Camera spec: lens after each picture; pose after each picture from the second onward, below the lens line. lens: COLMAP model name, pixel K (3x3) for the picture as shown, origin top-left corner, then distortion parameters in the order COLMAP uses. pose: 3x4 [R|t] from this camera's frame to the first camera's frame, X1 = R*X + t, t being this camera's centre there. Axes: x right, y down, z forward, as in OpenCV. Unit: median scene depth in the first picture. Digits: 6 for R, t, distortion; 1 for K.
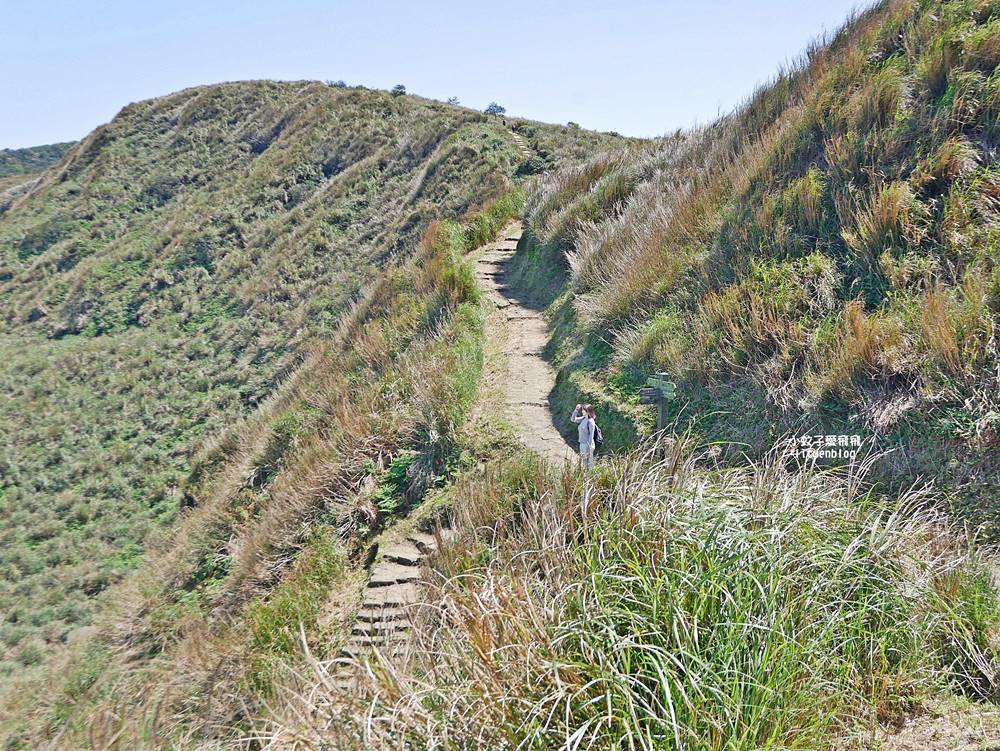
lens RADIAL K [[1220.7, 0, 500.4], [0, 1220.7, 376.4], [0, 0, 1]] dist [0.011264, 0.000000]
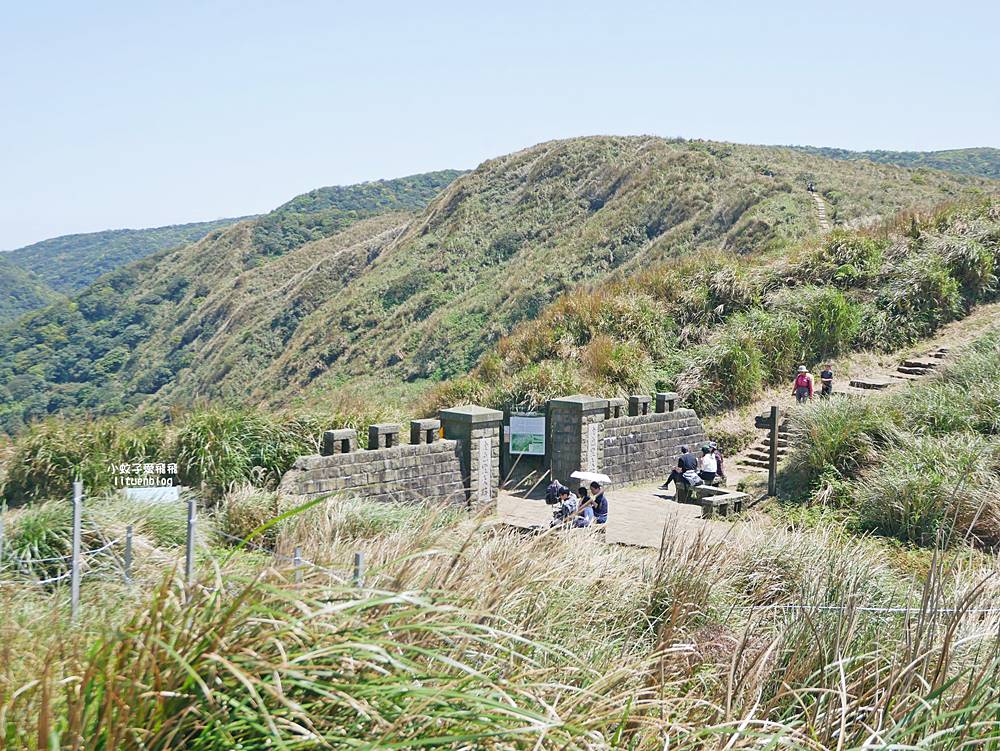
lens RADIAL K [[1337.3, 0, 500.0], [0, 1337.3, 375.1], [0, 0, 1]] dist [0.017042, 0.000000]
pose [[0.957744, 0.026169, -0.286430, 0.069872], [-0.034787, 0.999081, -0.025039, -0.007030], [0.285512, 0.033945, 0.957774, -0.161437]]
